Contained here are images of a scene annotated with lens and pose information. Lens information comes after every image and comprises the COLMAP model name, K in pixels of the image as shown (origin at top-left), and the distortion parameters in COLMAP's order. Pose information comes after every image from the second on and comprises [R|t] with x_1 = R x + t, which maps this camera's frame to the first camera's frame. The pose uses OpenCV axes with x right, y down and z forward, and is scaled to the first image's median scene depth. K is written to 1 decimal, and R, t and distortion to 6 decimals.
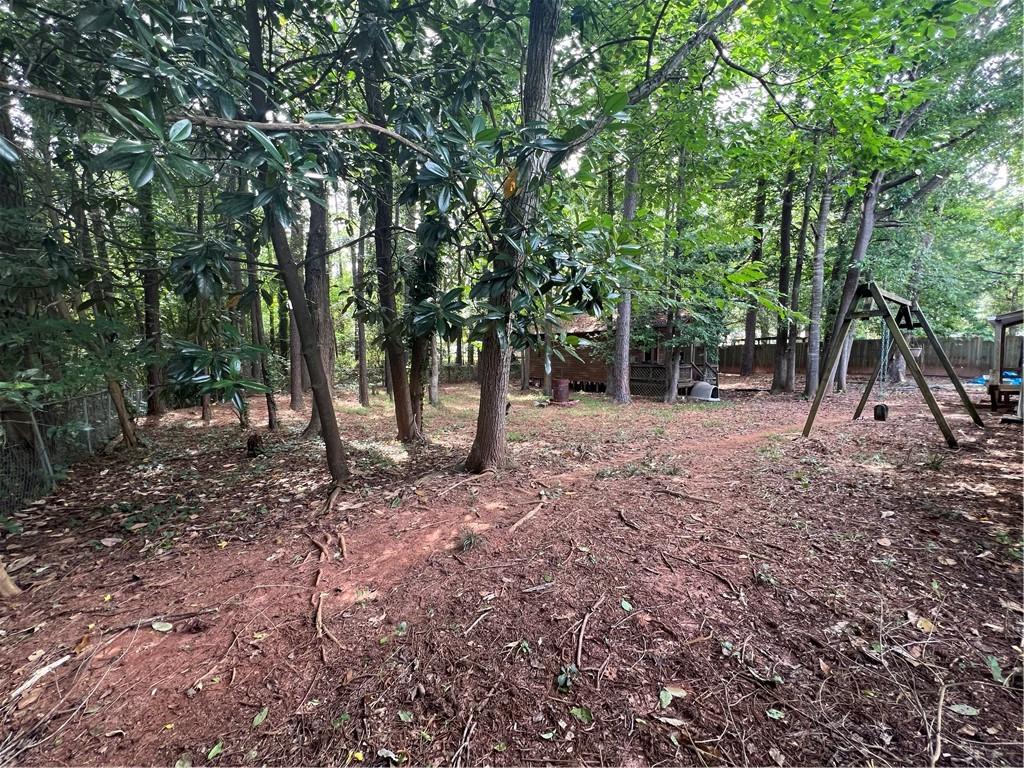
lens RADIAL K [[410.4, 0, 511.9], [0, 410.4, 380.9], [0, 0, 1]] dist [-0.002400, -0.000320]
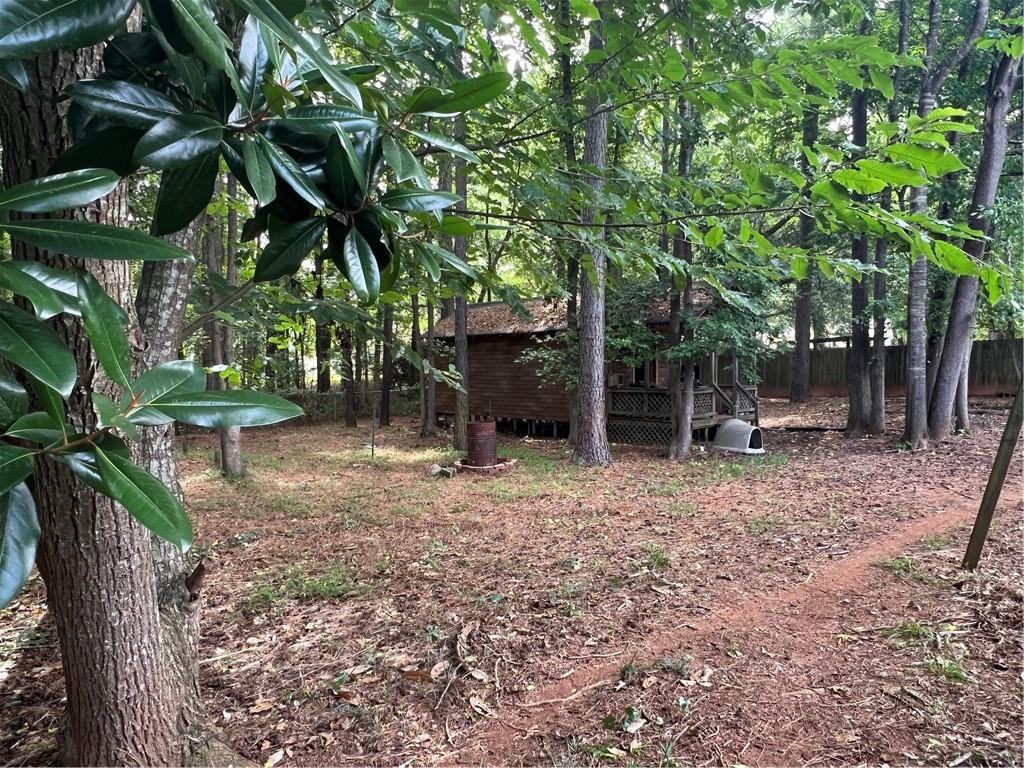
lens RADIAL K [[670.8, 0, 514.8], [0, 670.8, 382.0], [0, 0, 1]] dist [0.001729, -0.002989]
pose [[0.991591, -0.016387, 0.128368, 0.048129], [0.021893, 0.998895, -0.041597, -0.016799], [-0.127544, 0.044058, 0.990854, 0.120739]]
